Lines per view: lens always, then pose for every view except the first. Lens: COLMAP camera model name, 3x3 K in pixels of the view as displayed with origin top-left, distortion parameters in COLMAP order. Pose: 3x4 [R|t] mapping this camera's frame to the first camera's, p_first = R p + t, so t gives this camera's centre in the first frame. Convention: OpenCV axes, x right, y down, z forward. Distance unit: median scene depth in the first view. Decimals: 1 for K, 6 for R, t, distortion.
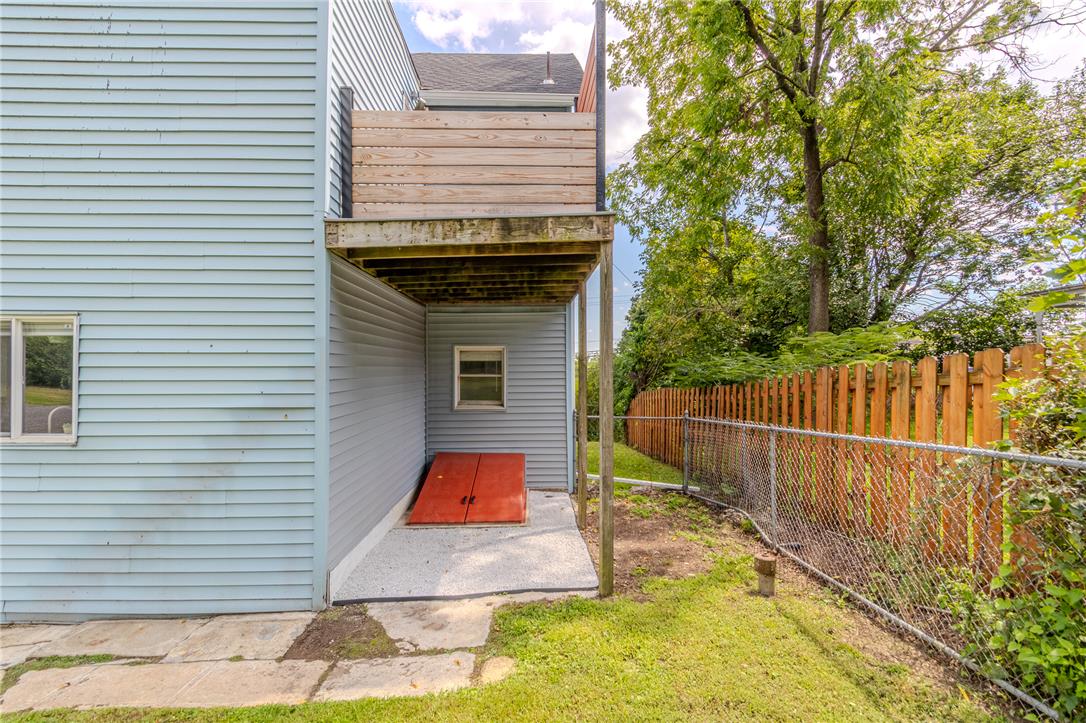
lens RADIAL K [[509.2, 0, 542.5], [0, 509.2, 364.5], [0, 0, 1]] dist [0.004738, 0.000260]
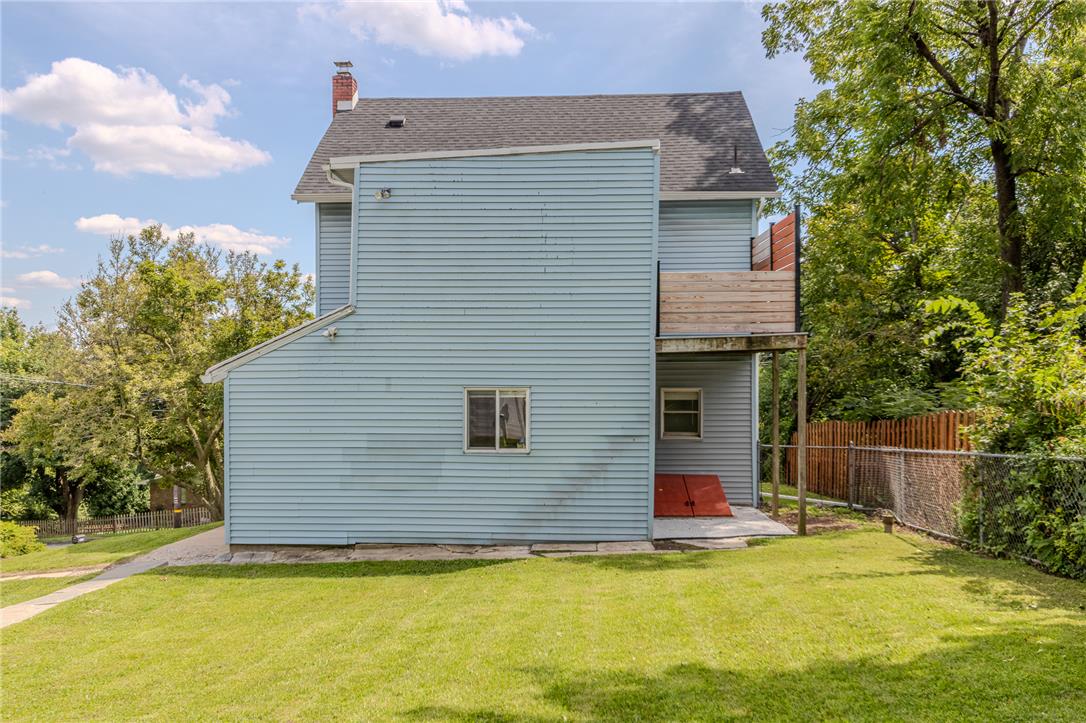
lens RADIAL K [[943.6, 0, 541.4], [0, 943.6, 362.1], [0, 0, 1]] dist [0.005856, -0.011588]
pose [[0.998124, 0.002221, -0.061183, -0.583798], [-0.002400, 0.999993, -0.002855, -0.166941], [0.061176, 0.002997, 0.998122, -2.375336]]
